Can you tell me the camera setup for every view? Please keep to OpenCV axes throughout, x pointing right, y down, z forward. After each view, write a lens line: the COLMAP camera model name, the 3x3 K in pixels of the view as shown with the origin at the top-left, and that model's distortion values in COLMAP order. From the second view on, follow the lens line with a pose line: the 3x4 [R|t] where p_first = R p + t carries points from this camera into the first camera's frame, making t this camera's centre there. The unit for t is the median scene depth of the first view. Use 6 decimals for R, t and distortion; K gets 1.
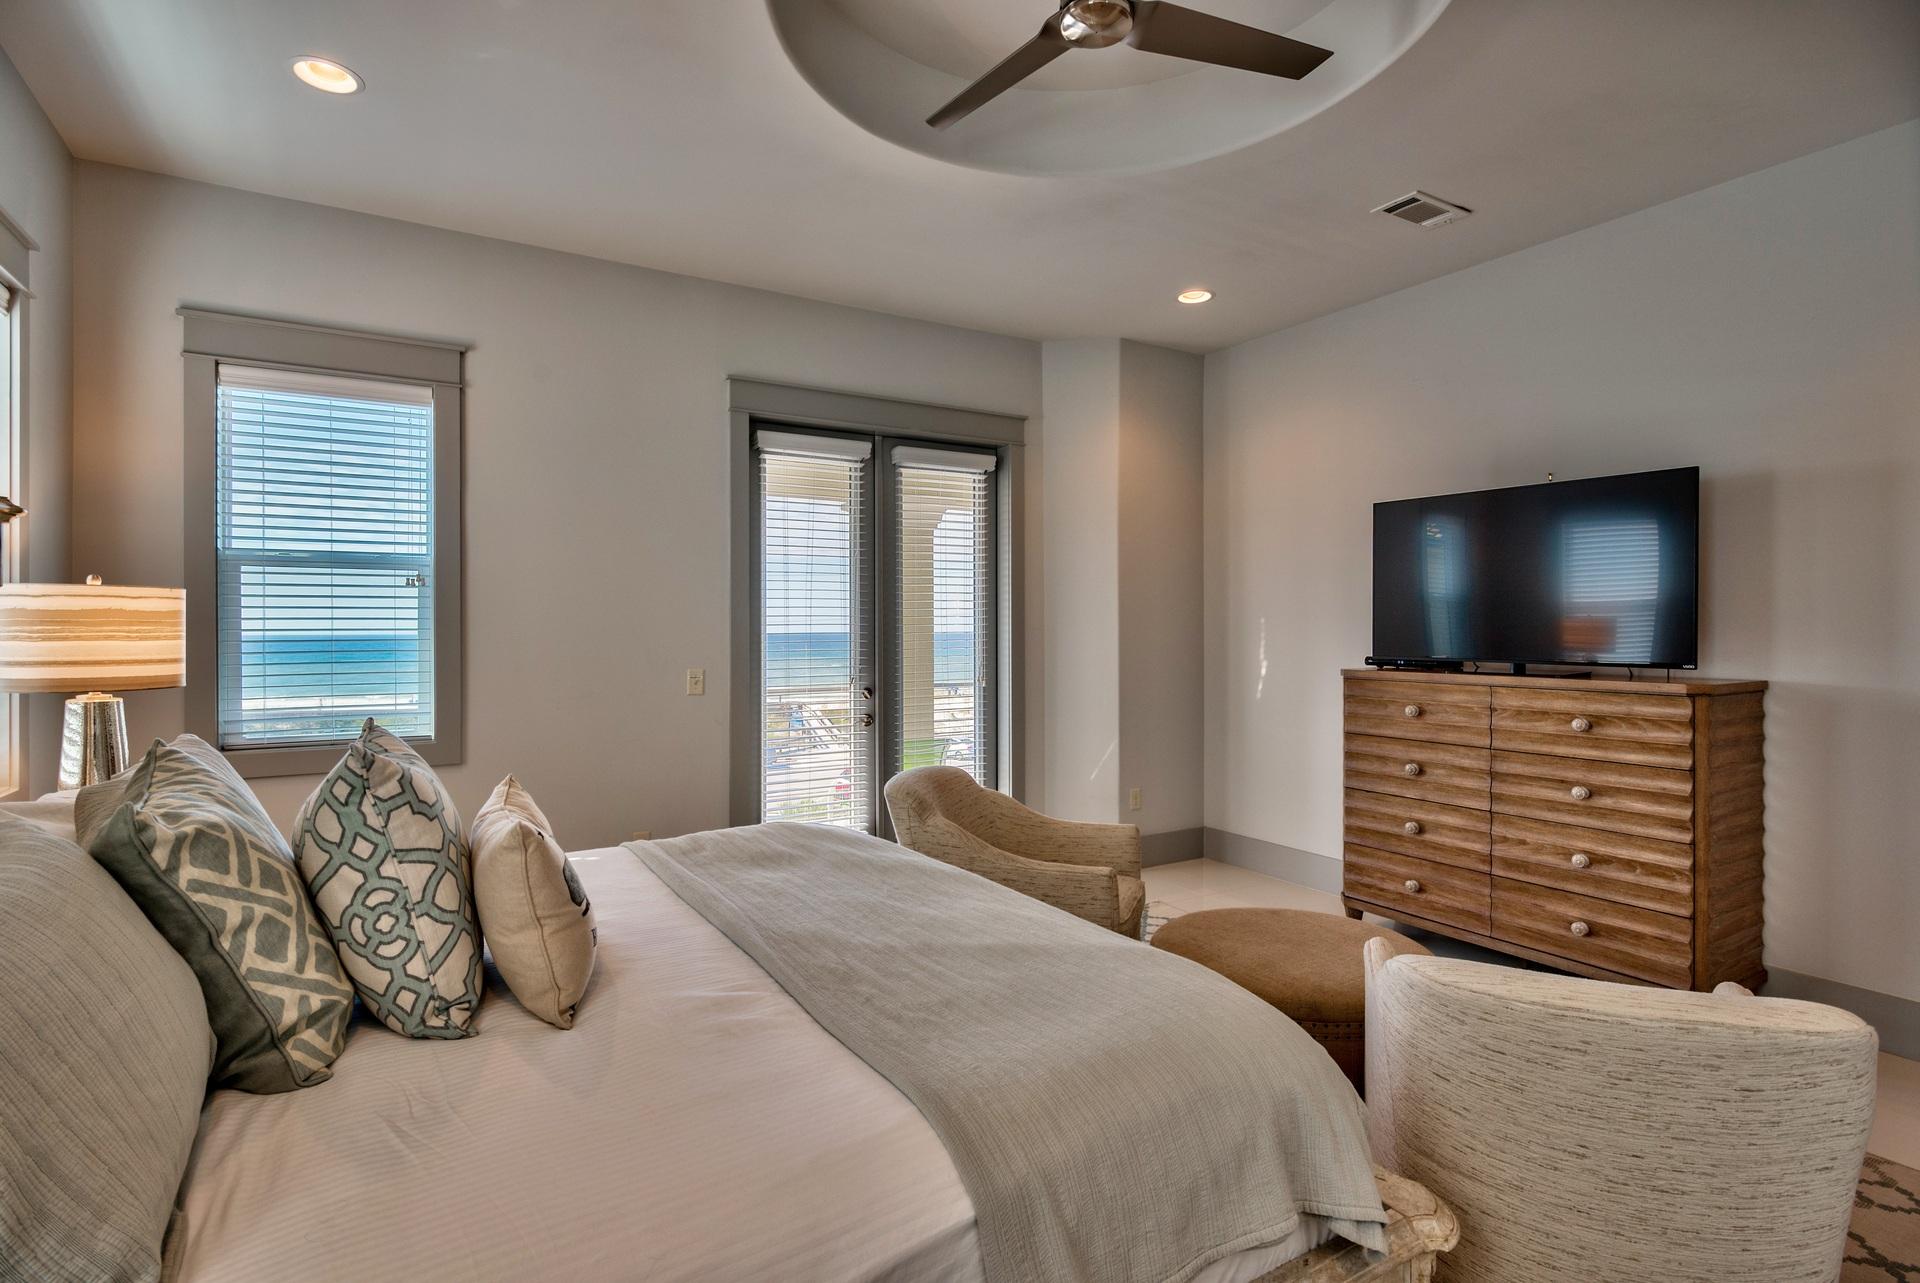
lens RADIAL K [[945.3, 0, 952.7], [0, 945.3, 633.3], [0, 0, 1]] dist [-0.004795, -0.001553]
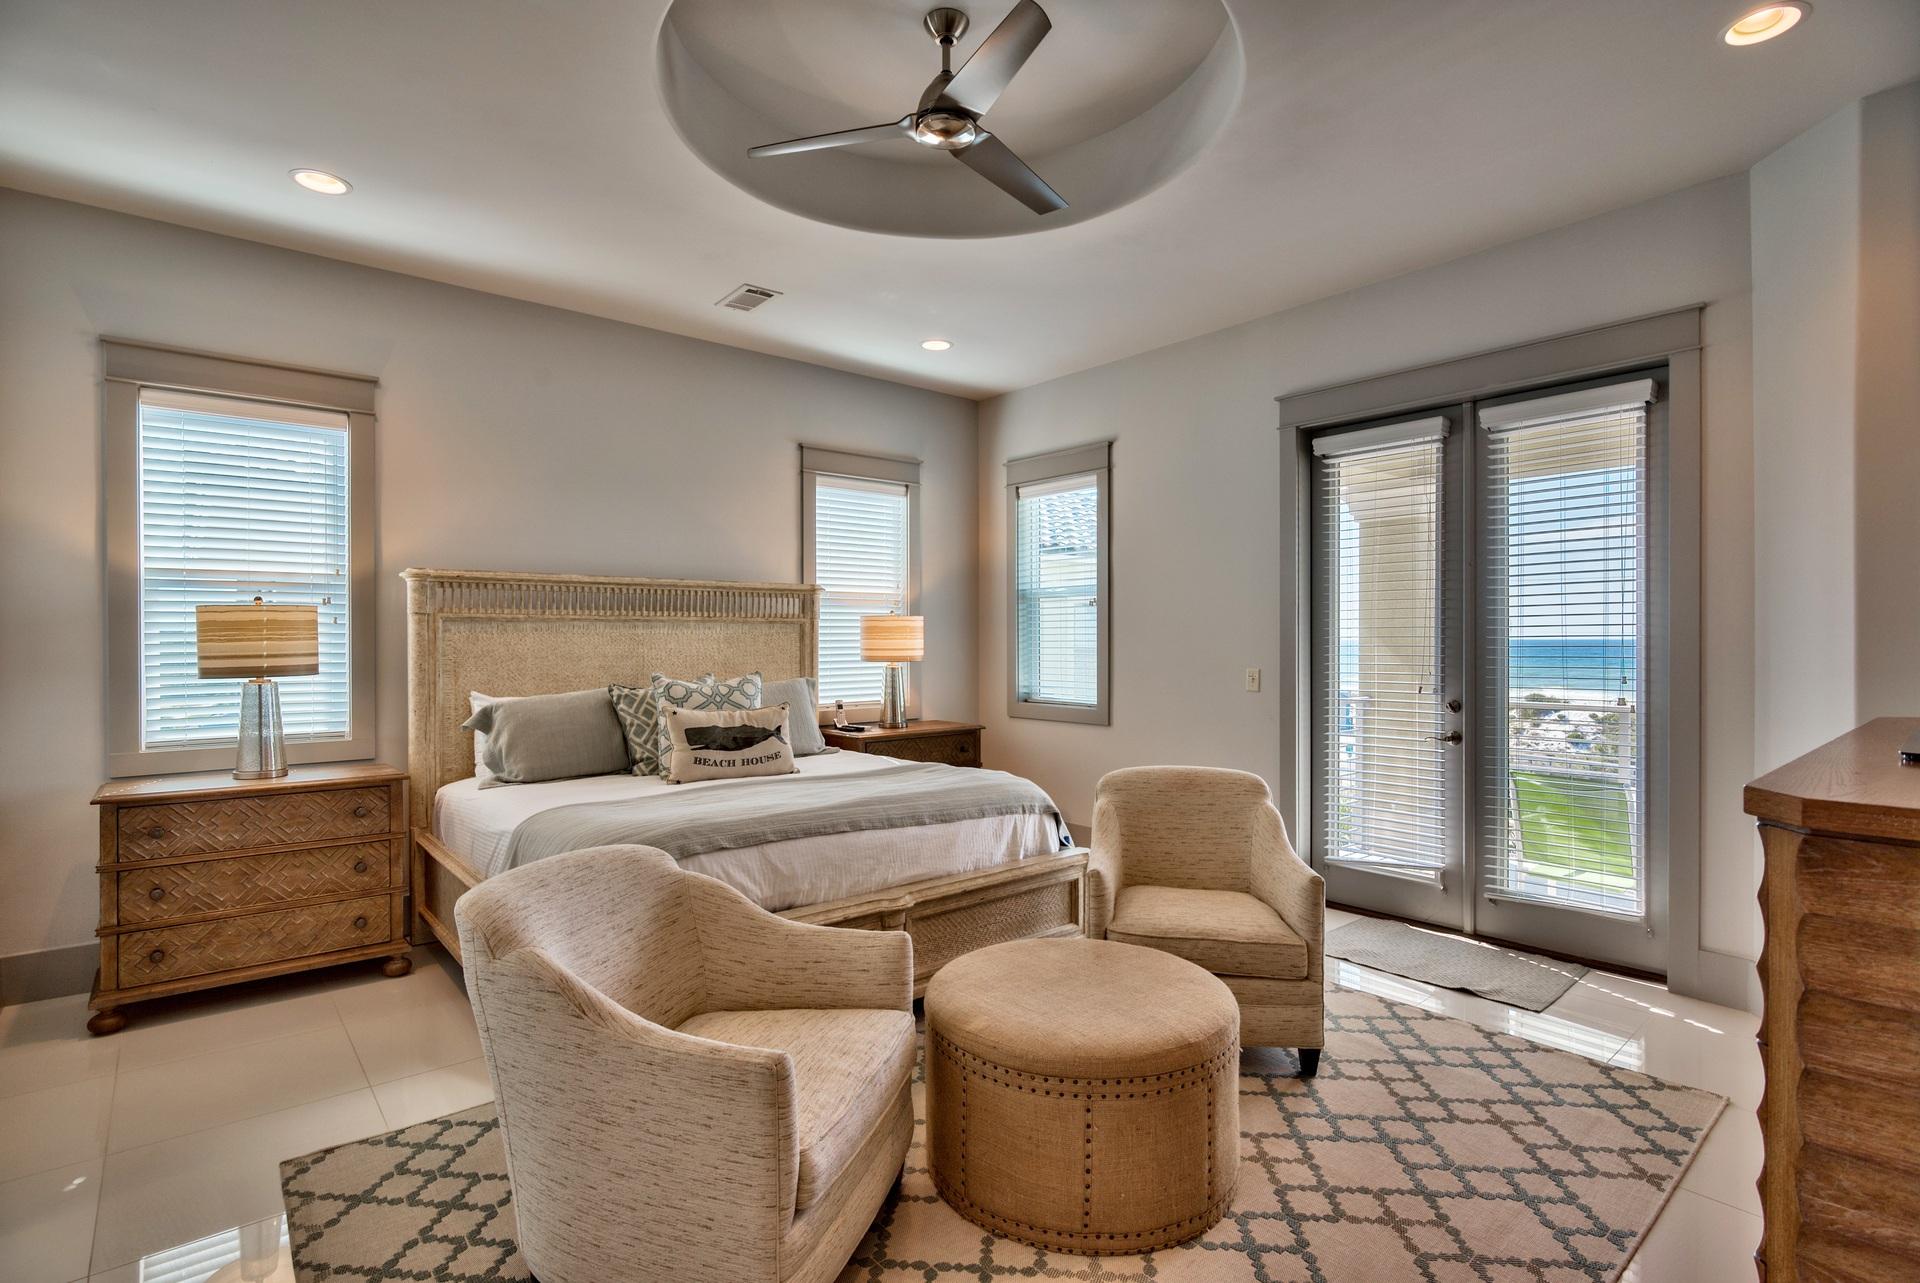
lens RADIAL K [[945.3, 0, 954.6], [0, 945.3, 641.7], [0, 0, 1]] dist [-0.004795, -0.001553]
pose [[0.111638, 0.012455, -0.993671, 0.767539], [0.001142, 0.999919, 0.012661, -0.008636], [0.993748, -0.002548, 0.111615, 0.495008]]
